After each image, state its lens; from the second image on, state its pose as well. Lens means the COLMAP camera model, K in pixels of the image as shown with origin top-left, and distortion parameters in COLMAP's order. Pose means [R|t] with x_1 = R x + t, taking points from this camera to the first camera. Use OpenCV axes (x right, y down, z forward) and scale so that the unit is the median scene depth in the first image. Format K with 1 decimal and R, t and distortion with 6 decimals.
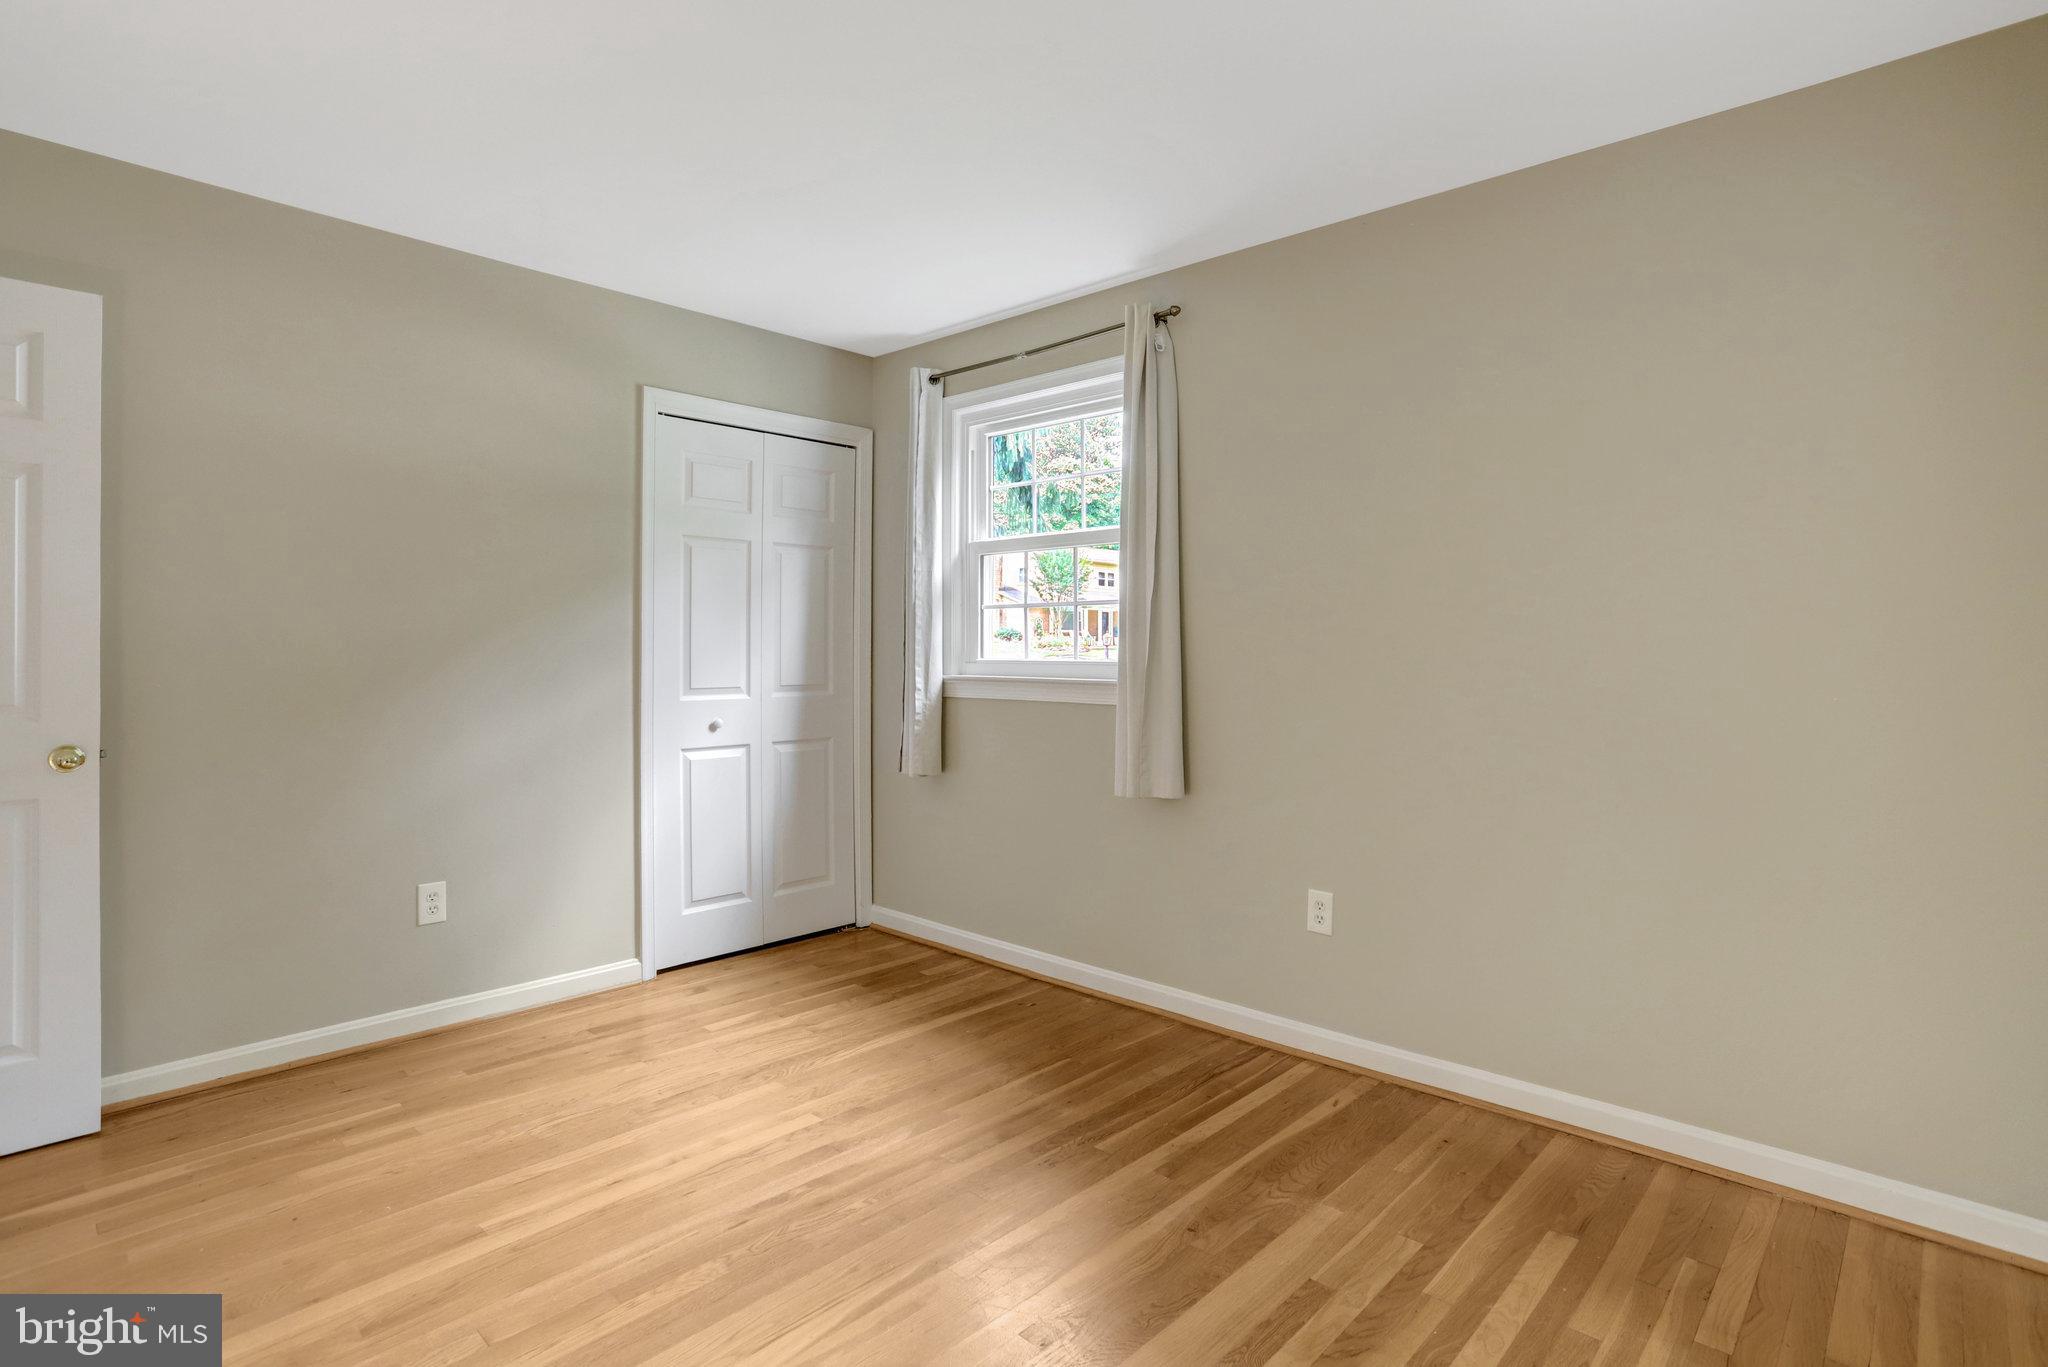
lens RADIAL K [[1016.3, 0, 1021.7], [0, 1016.3, 609.3], [0, 0, 1]] dist [-0.056964, 0.019391]
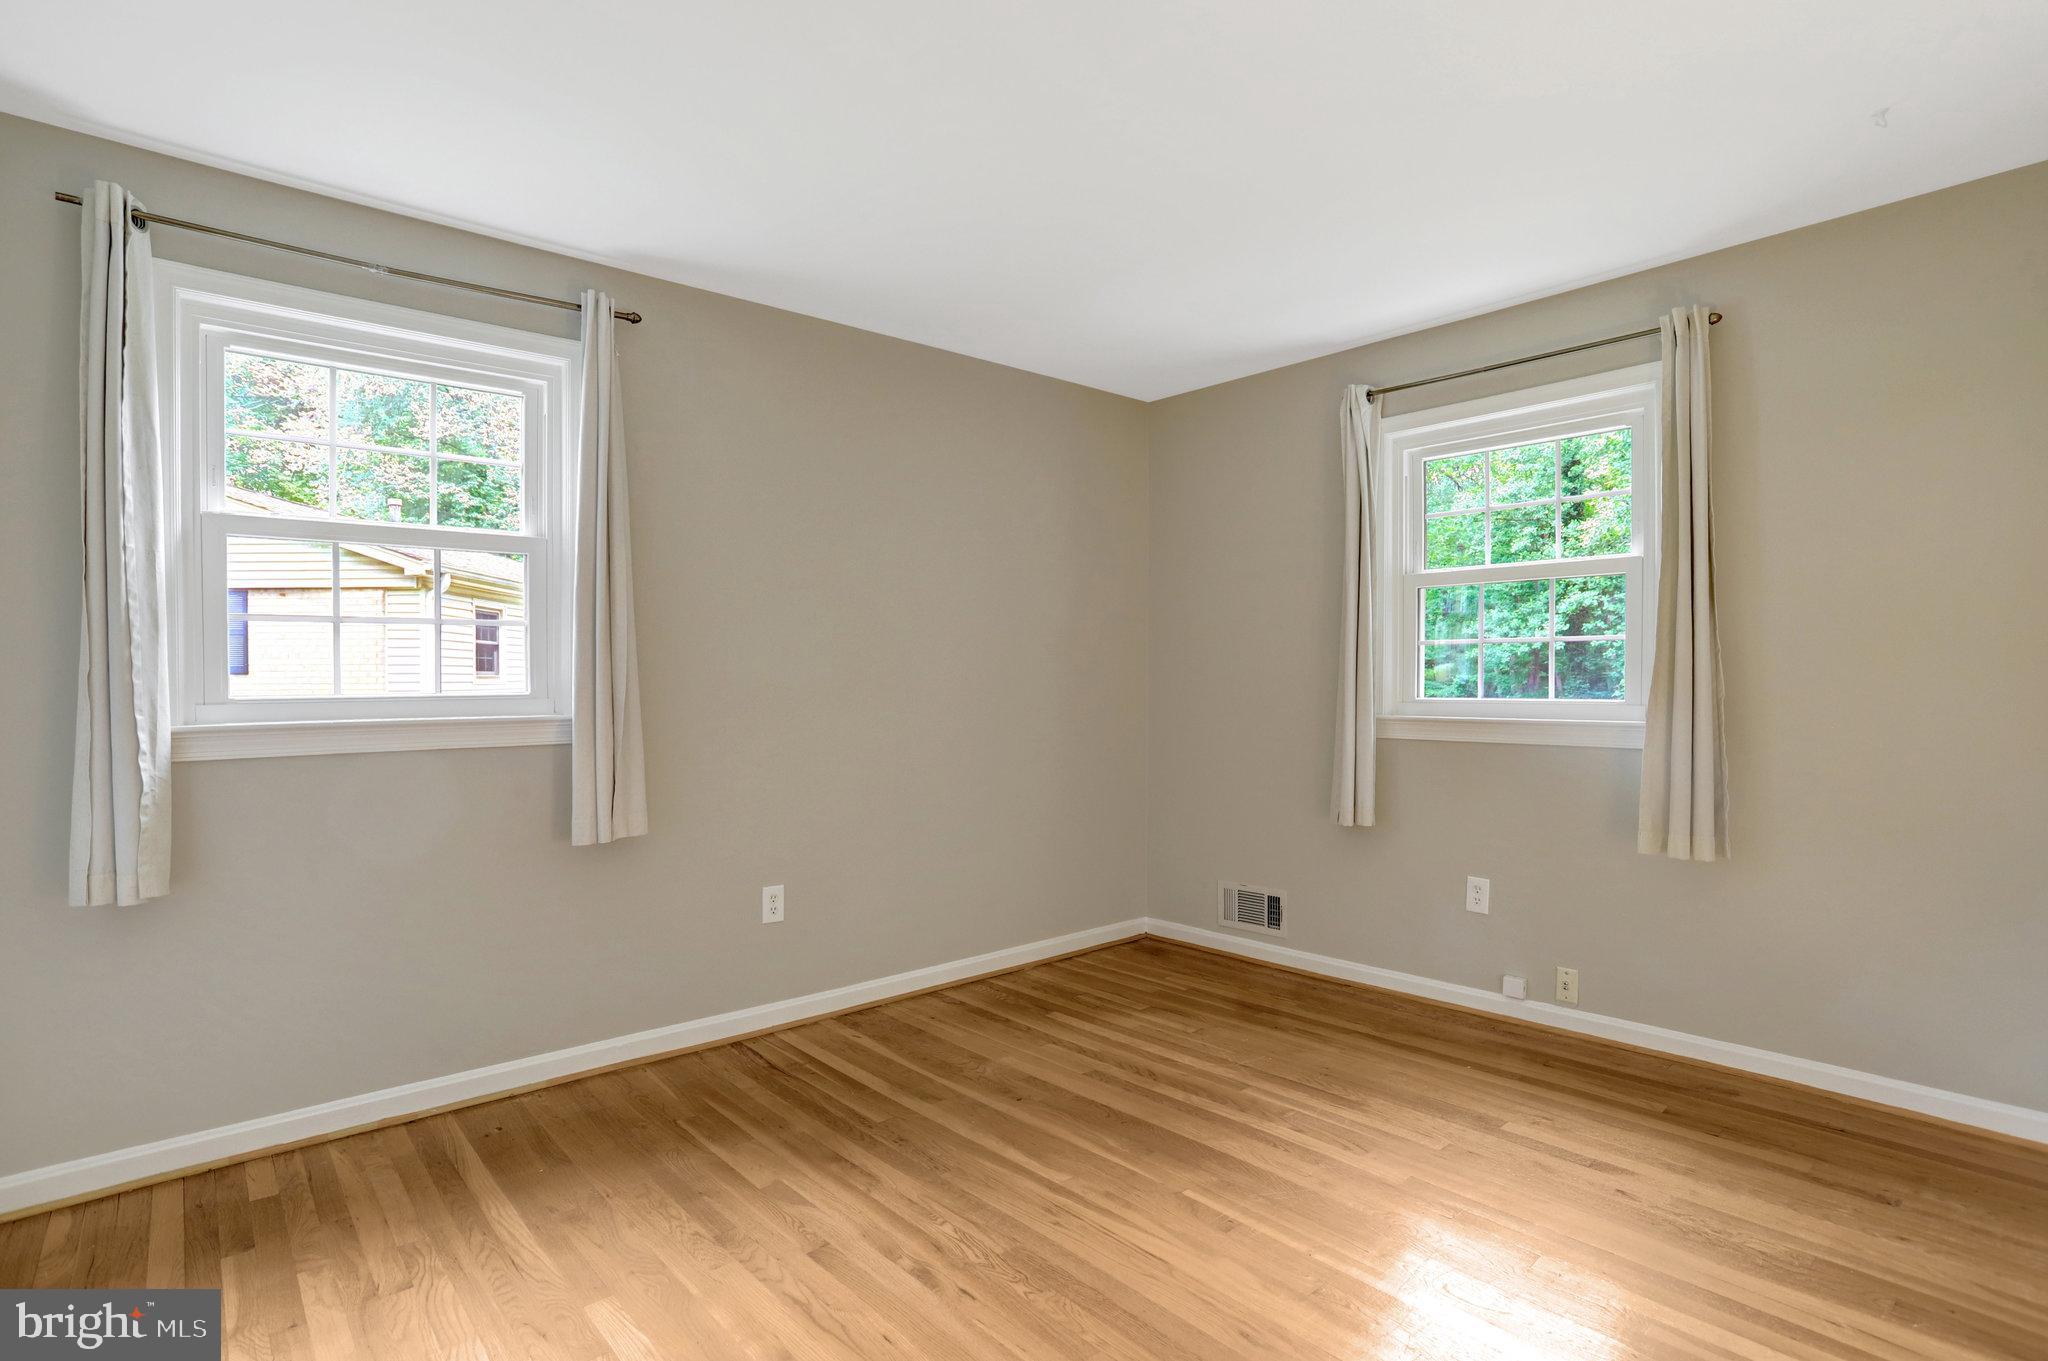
lens RADIAL K [[1022.5, 0, 1024.0], [0, 1022.5, 680.5], [0, 0, 1]] dist [-0.069853, 0.034314]
pose [[0.097242, -0.004263, 0.995252, -0.864154], [-0.028450, 0.999570, 0.007061, 0.027620], [-0.994854, -0.029001, 0.097079, 0.625519]]
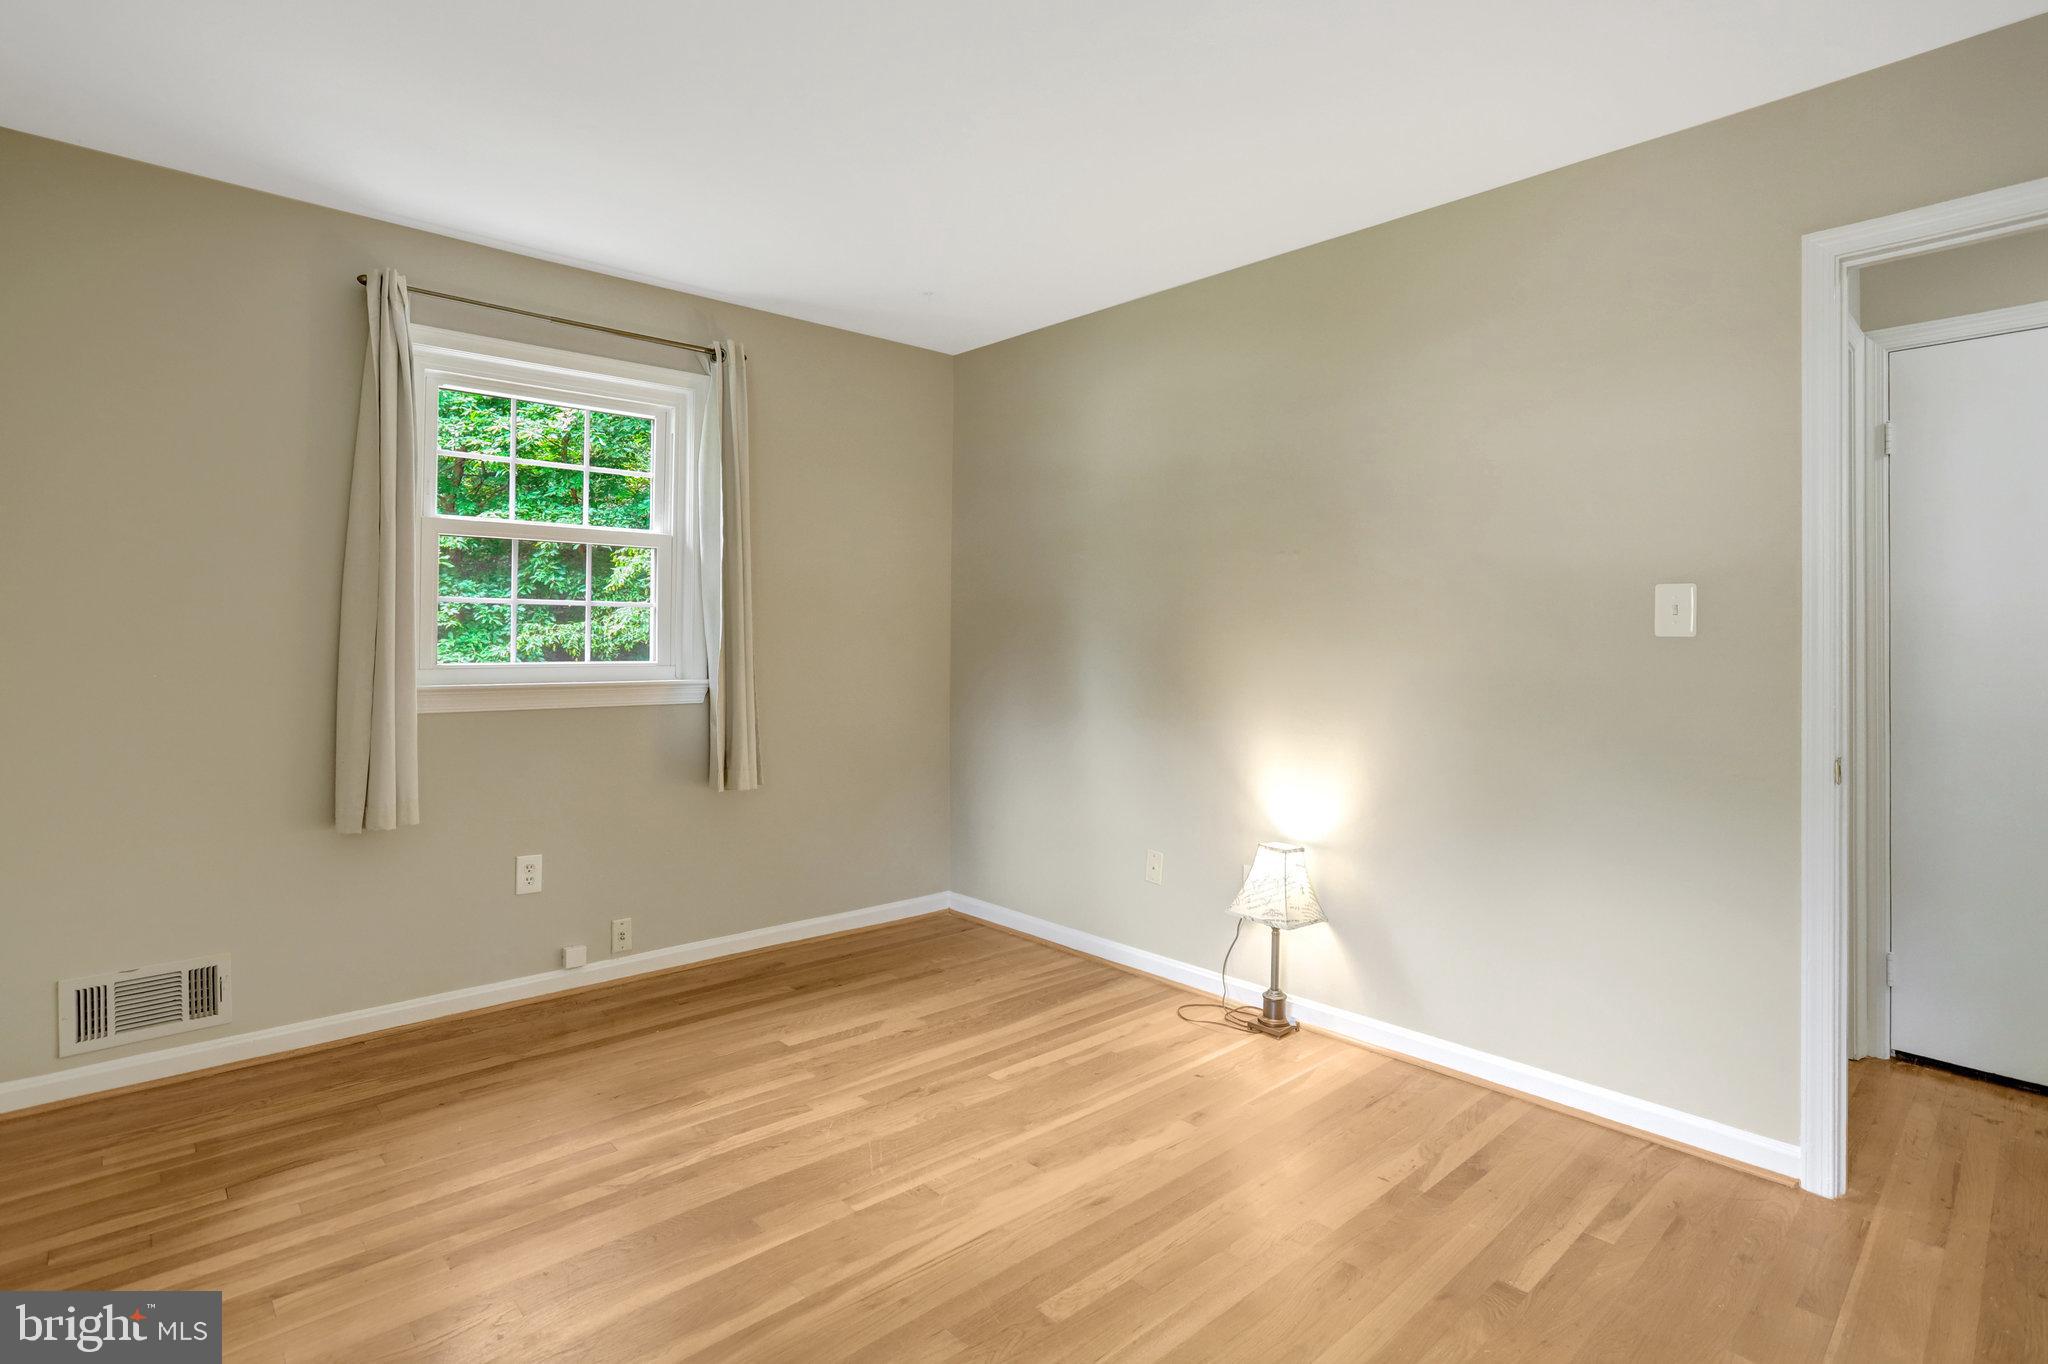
lens RADIAL K [[1009.1, 0, 1027.1], [0, 1009.1, 637.0], [0, 0, 1]] dist [0.001684, 0.000726]
pose [[-0.996193, -0.010669, 0.086518, -0.237648], [-0.014191, 0.999091, -0.040190, 0.051791], [-0.086011, -0.041265, -0.995439, 1.298431]]
